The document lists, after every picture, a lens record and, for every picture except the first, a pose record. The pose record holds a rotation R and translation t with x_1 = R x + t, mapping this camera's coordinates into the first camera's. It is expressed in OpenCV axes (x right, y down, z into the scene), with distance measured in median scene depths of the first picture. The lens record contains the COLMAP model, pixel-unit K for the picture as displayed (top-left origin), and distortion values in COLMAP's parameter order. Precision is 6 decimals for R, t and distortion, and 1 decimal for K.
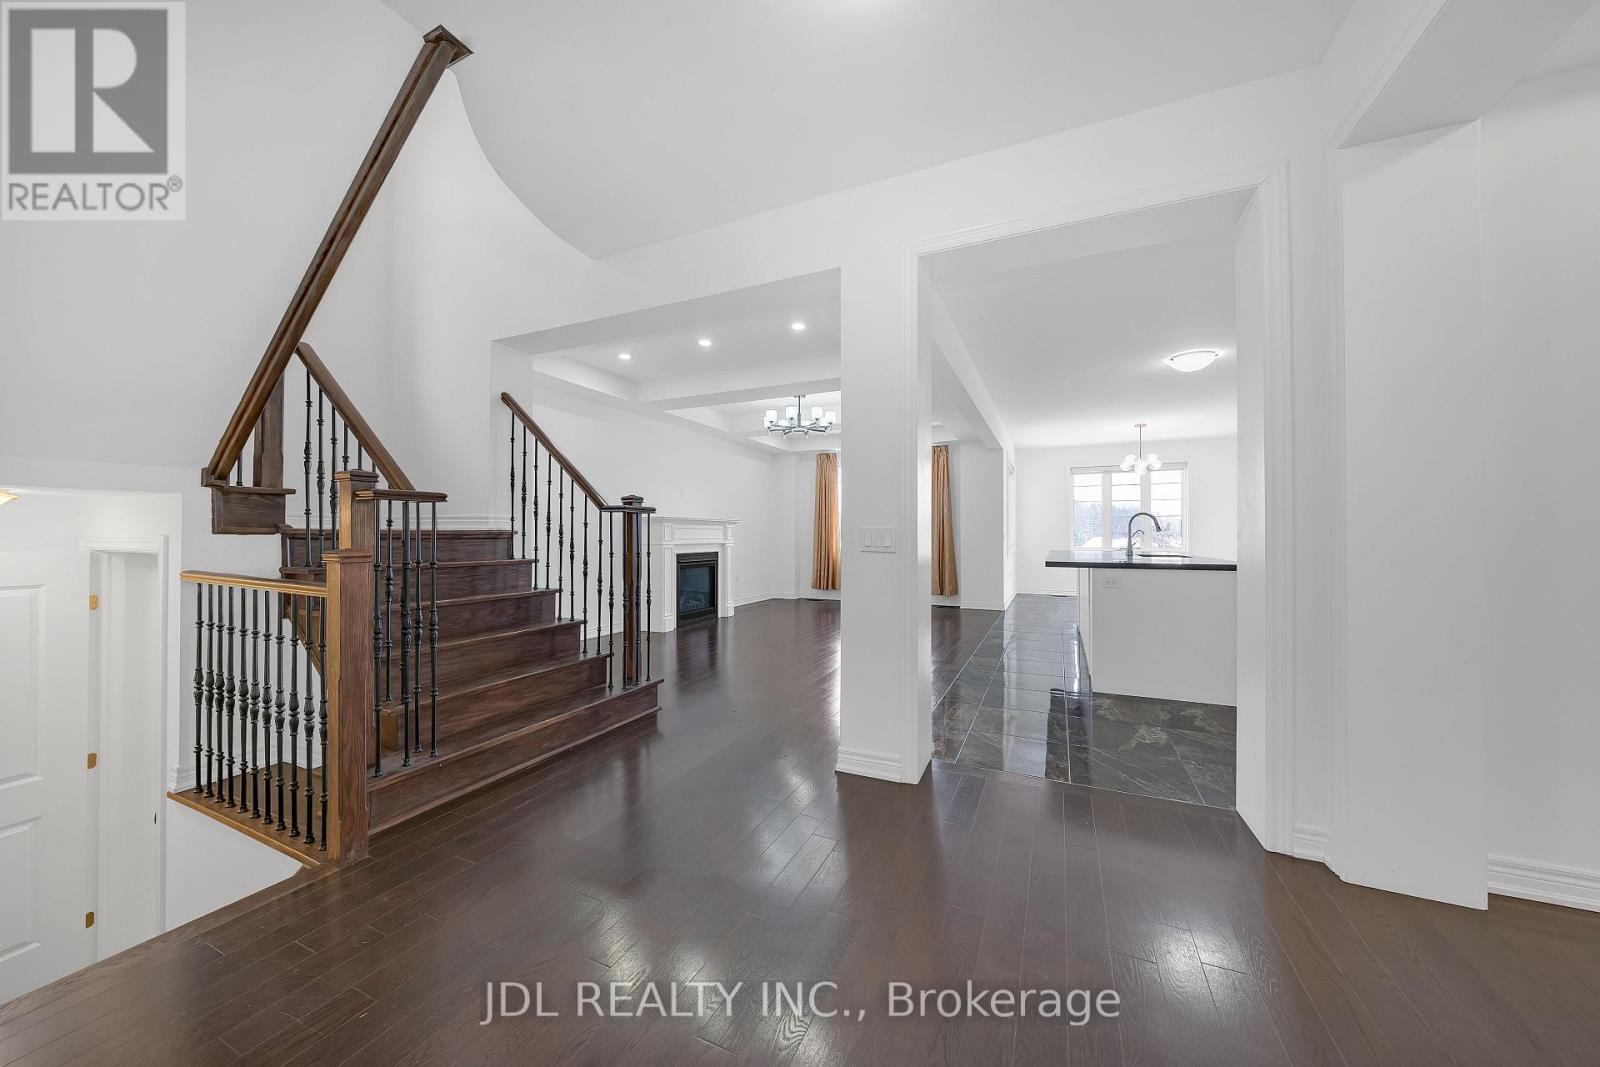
lens RADIAL K [[551.7, 0, 800.0], [0, 551.7, 533.5], [0, 0, 1]] dist [-0.007957, -0.000131]
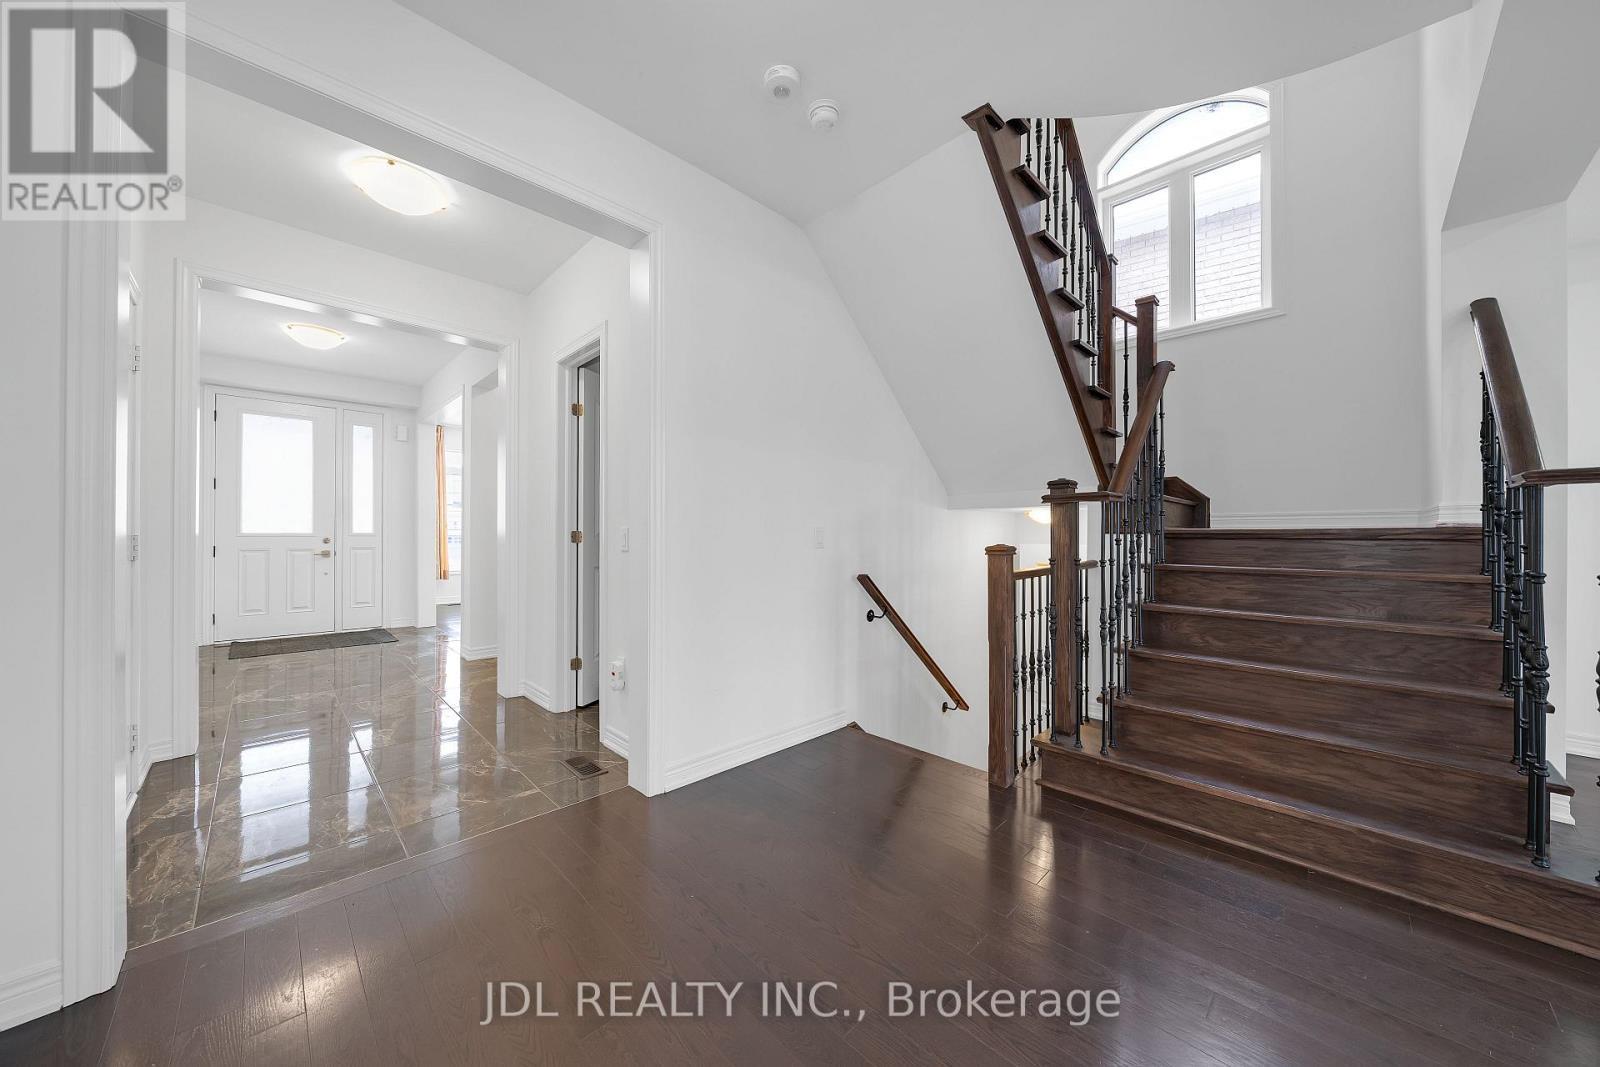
lens RADIAL K [[551.7, 0, 800.0], [0, 551.7, 533.5], [0, 0, 1]] dist [-0.007957, -0.000131]
pose [[-0.349398, -0.007115, -0.936947, 0.395074], [-0.001151, 0.999974, -0.007164, 0.007631], [0.936974, -0.001425, -0.349397, 0.688489]]
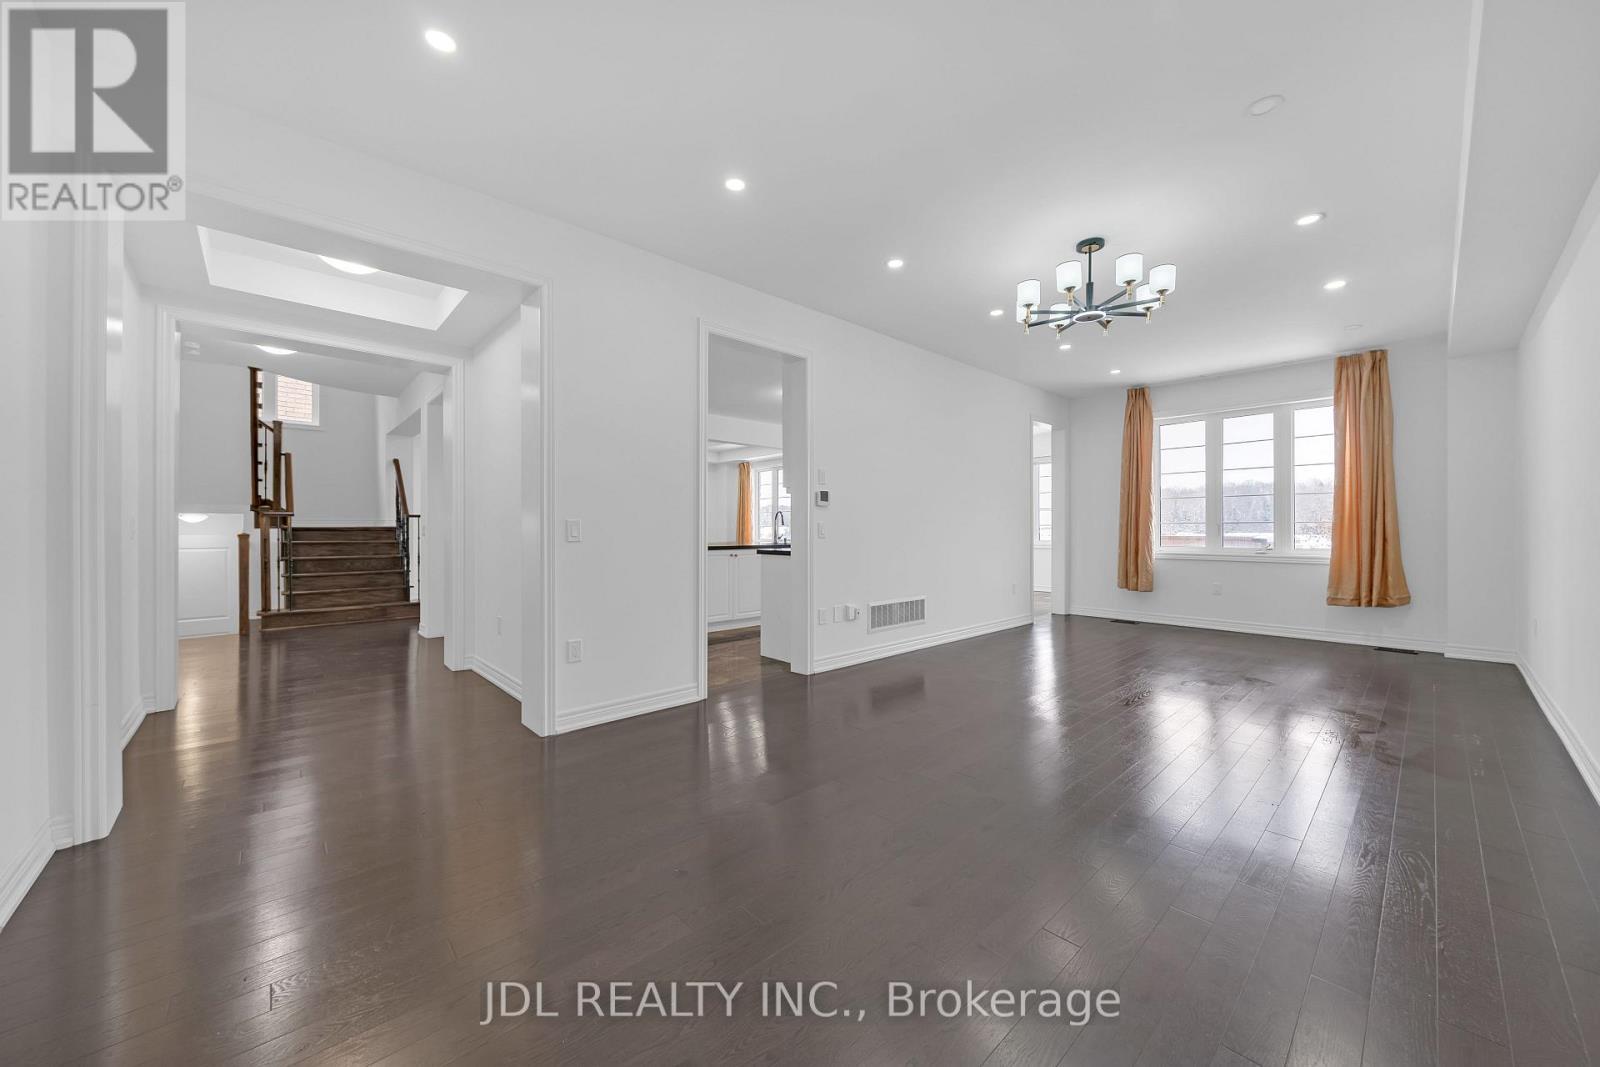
lens RADIAL K [[585.3, 0, 800.0], [0, 585.3, 533.5], [0, 0, 1]] dist [-0.003529, -0.000193]
pose [[0.919337, -0.000135, -0.393470, 2.311958], [0.004203, 0.999946, 0.009477, 0.007419], [0.393448, -0.010367, 0.919288, -0.547808]]
